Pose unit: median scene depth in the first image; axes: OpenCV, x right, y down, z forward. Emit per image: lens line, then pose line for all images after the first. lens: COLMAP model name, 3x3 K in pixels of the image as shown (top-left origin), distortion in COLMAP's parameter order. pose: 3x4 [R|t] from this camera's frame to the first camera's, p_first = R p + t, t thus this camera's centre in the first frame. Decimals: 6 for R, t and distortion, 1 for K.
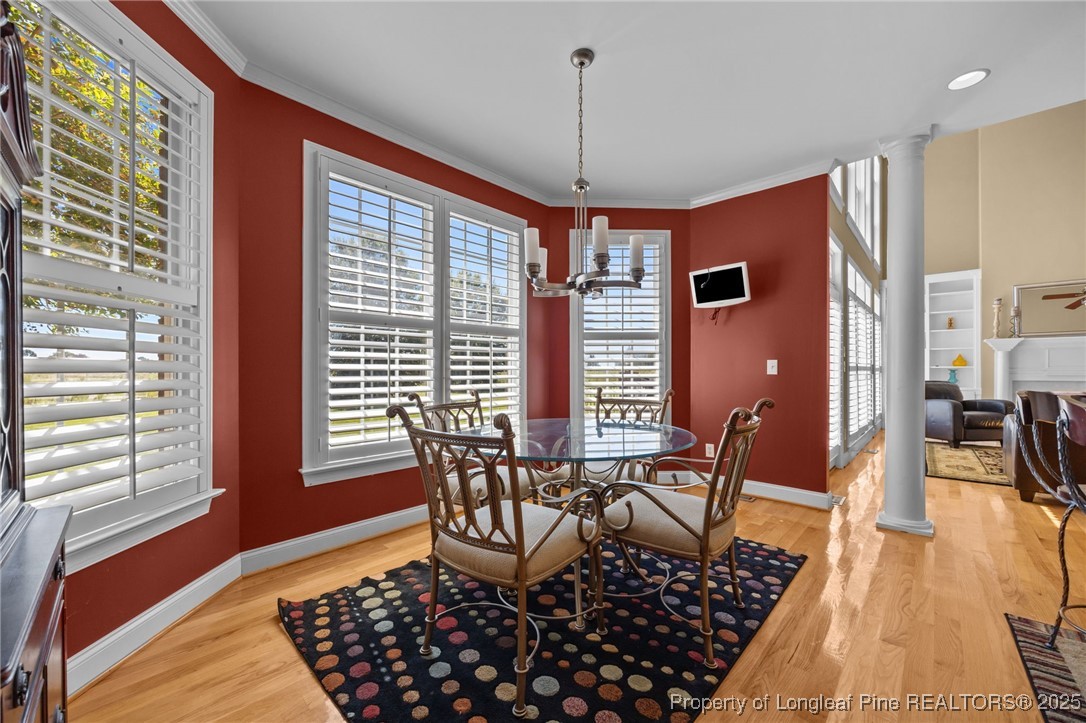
lens RADIAL K [[411.4, 0, 543.6], [0, 411.4, 371.5], [0, 0, 1]] dist [-0.001865, -0.000320]
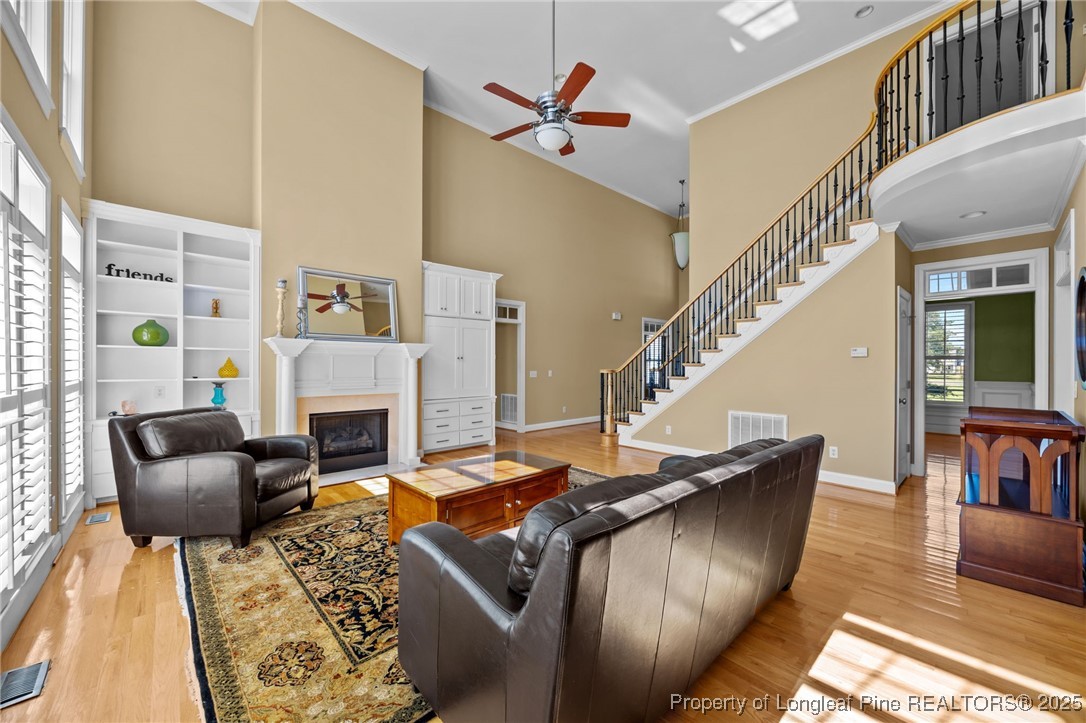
lens RADIAL K [[422.0, 0, 558.5], [0, 422.0, 366.6], [0, 0, 1]] dist [-0.001184, -0.000278]
pose [[0.055868, 0.001527, 0.998437, 0.984960], [-0.004036, 0.999991, -0.001303, -0.076911], [-0.998430, -0.003957, 0.055873, 1.142904]]
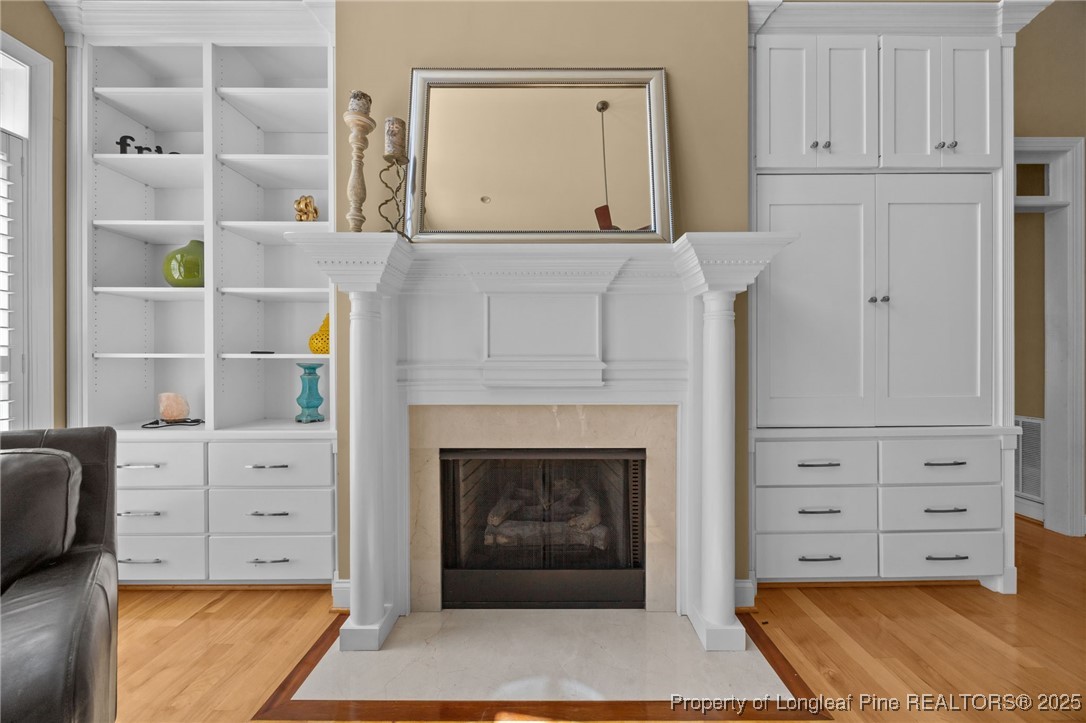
lens RADIAL K [[413.4, 0, 543.0], [0, 413.4, 361.5], [0, 0, 1]] dist [0.001424, 0.000021]
pose [[0.733558, -0.000742, 0.679626, 2.317106], [-0.000893, 0.999997, 0.002055, -0.020696], [-0.679626, -0.002114, 0.733556, 1.664937]]
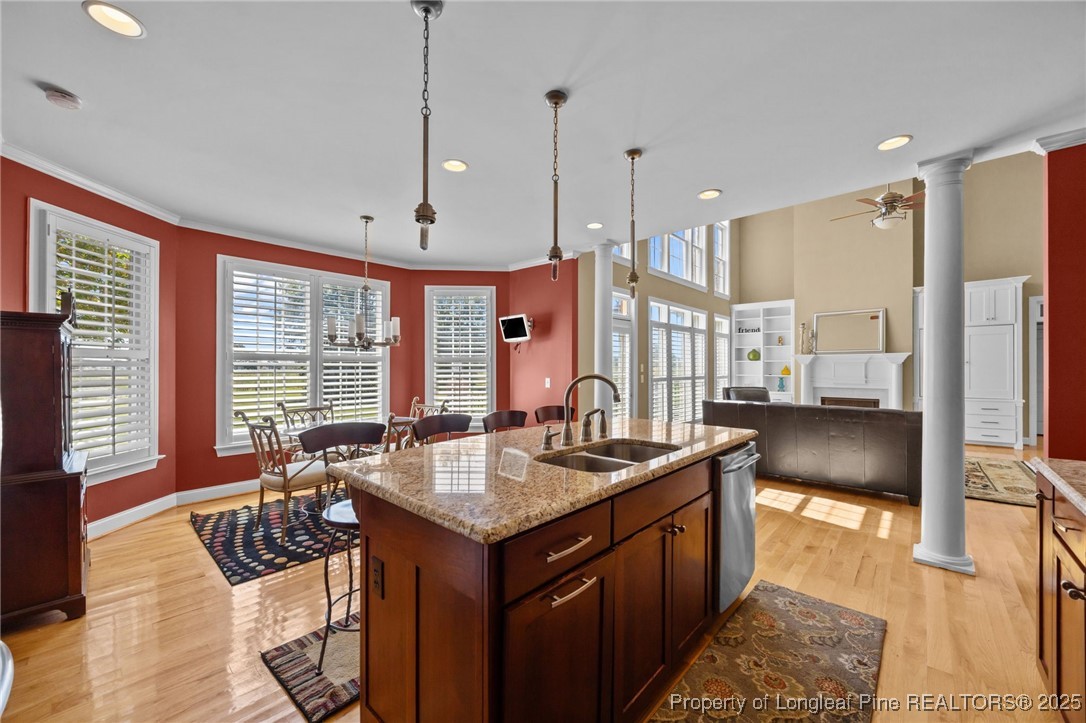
lens RADIAL K [[414.6, 0, 547.8], [0, 414.6, 366.4], [0, 0, 1]] dist [0.001256, -0.000103]
pose [[0.999859, 0.004626, 0.016134, 0.663304], [-0.004627, 0.999989, 0.000005, -0.088295], [-0.016134, -0.000079, 0.999870, -0.649239]]
